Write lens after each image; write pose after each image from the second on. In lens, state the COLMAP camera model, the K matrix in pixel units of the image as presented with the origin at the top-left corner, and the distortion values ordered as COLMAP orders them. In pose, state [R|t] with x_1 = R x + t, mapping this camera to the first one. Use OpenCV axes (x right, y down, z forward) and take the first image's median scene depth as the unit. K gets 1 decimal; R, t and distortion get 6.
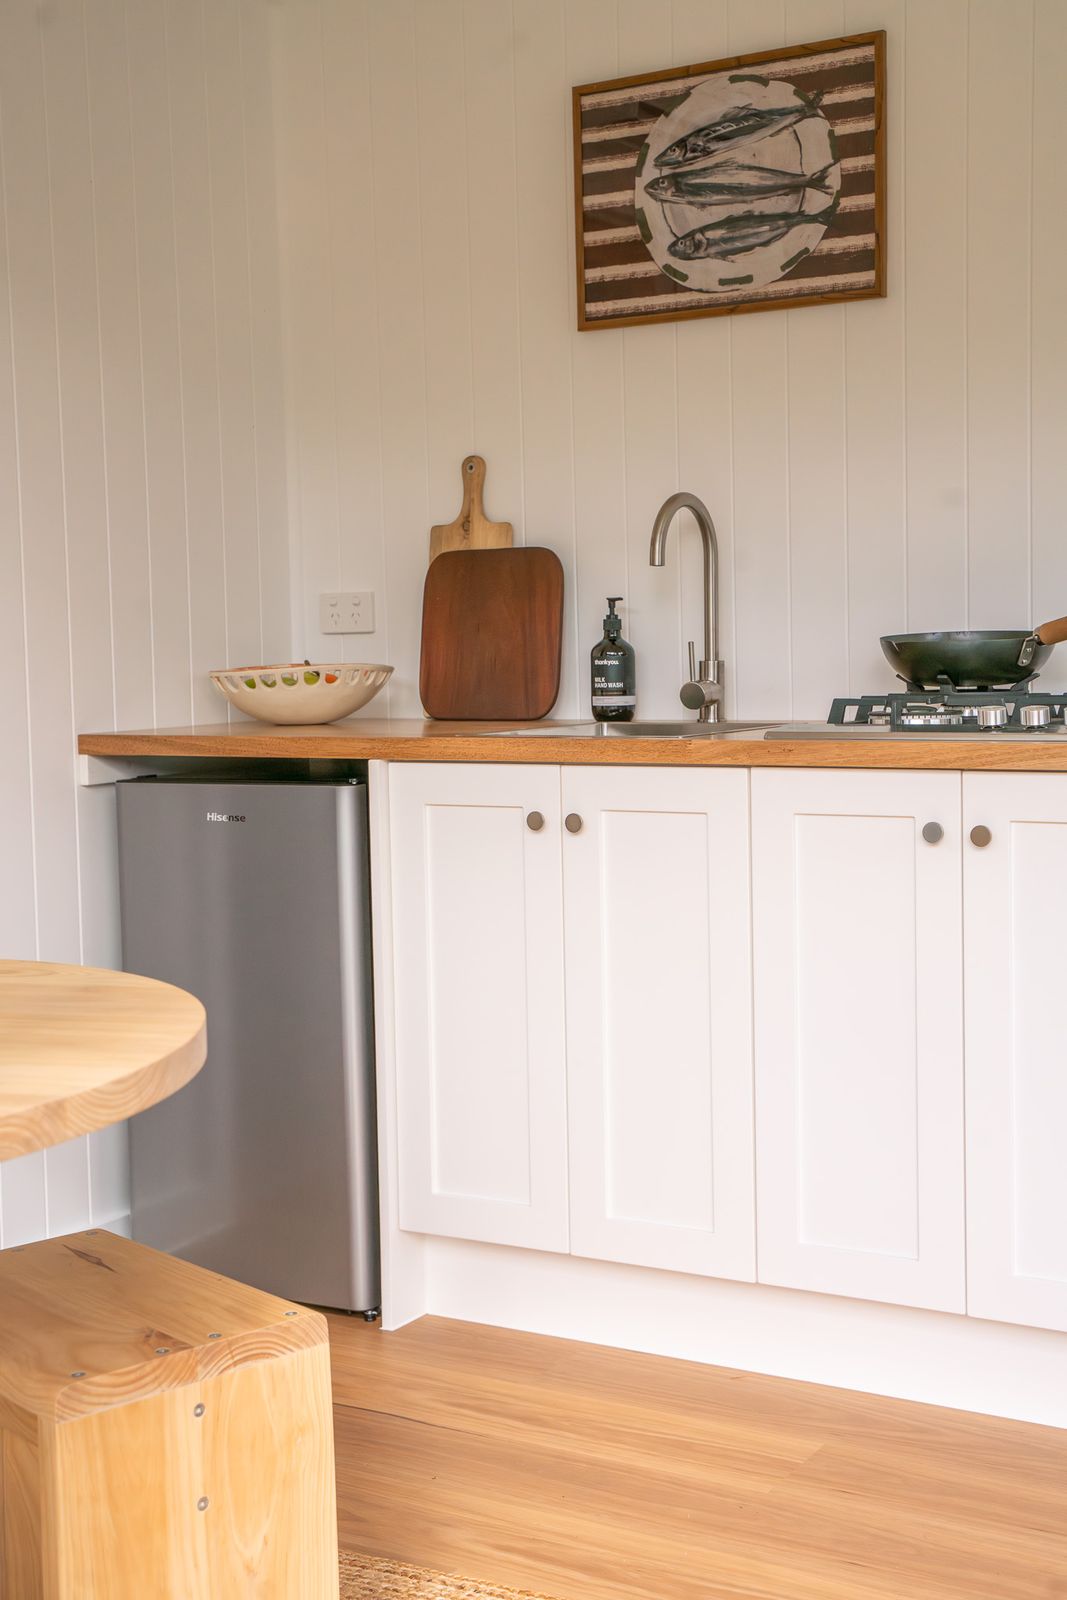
lens RADIAL K [[2367.4, 0, 493.3], [0, 2367.4, 797.9], [0, 0, 1]] dist [0.108558, 0.081725]
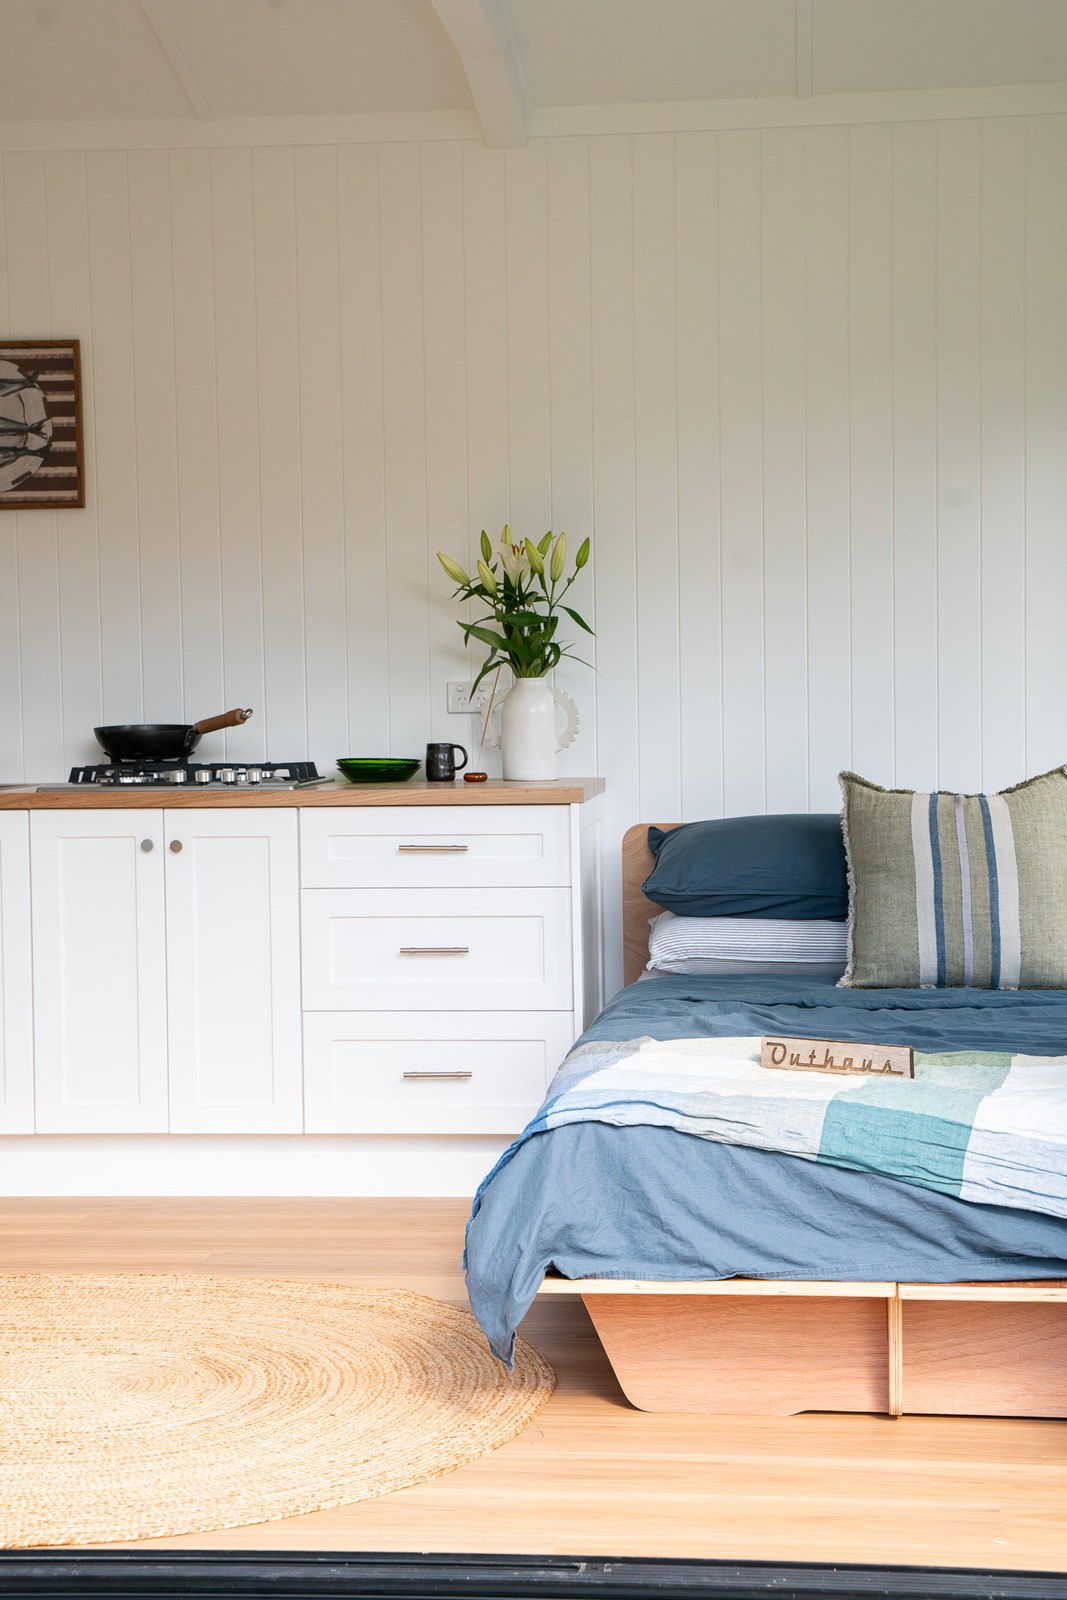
lens RADIAL K [[2367.4, 0, 493.3], [0, 2367.4, 797.9], [0, 0, 1]] dist [0.108558, 0.081725]
pose [[0.922505, -0.011606, 0.385812, -0.185322], [0.024322, 0.999309, -0.028094, 0.026661], [-0.385219, 0.035300, 0.922150, -0.507004]]
